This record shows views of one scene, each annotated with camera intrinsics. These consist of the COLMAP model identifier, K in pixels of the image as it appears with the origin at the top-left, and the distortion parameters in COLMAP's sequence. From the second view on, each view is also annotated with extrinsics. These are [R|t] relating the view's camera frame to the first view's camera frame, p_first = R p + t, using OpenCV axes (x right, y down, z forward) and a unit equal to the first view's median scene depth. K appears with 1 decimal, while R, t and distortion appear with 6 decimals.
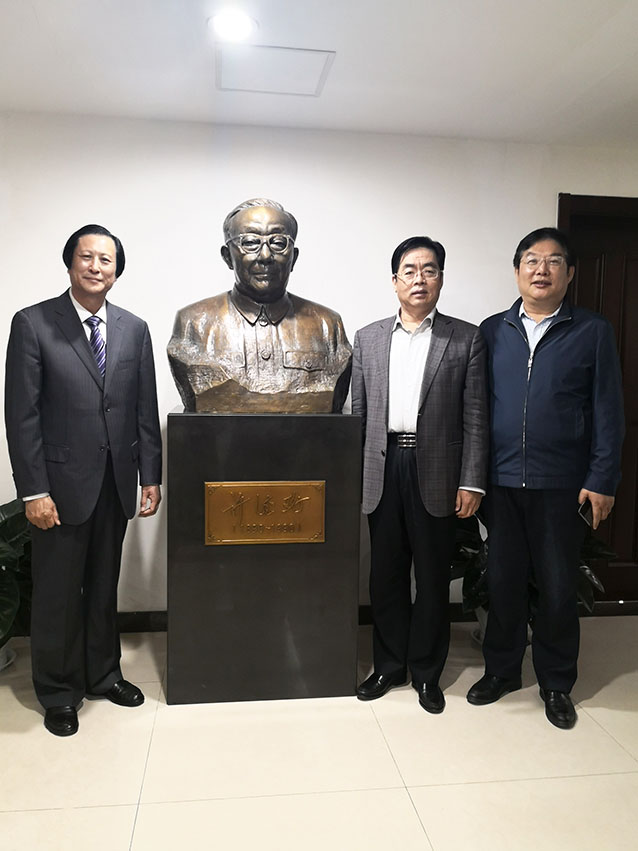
lens RADIAL K [[730.2, 0, 317.2], [0, 730.2, 441.5], [0, 0, 1]] dist [-0.001865, -0.008150]
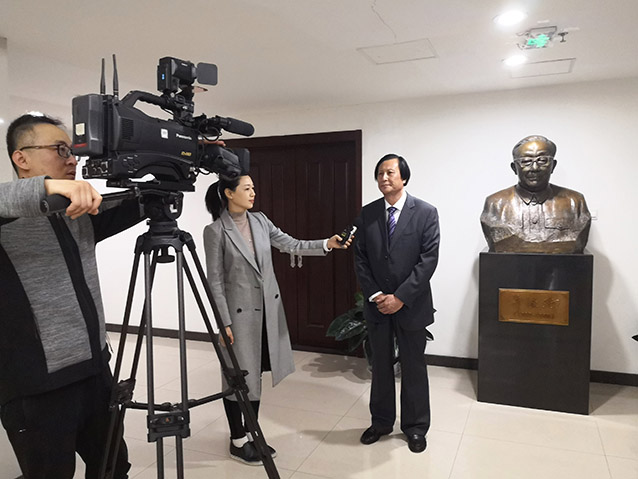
lens RADIAL K [[514.9, 0, 318.3], [0, 514.9, 243.8], [0, 0, 1]] dist [0.012980, 0.001484]
pose [[0.864807, 0.010053, -0.502003, 0.112319], [-0.018266, 0.999768, -0.011446, -0.036126], [0.501771, 0.019068, 0.864790, -0.403759]]
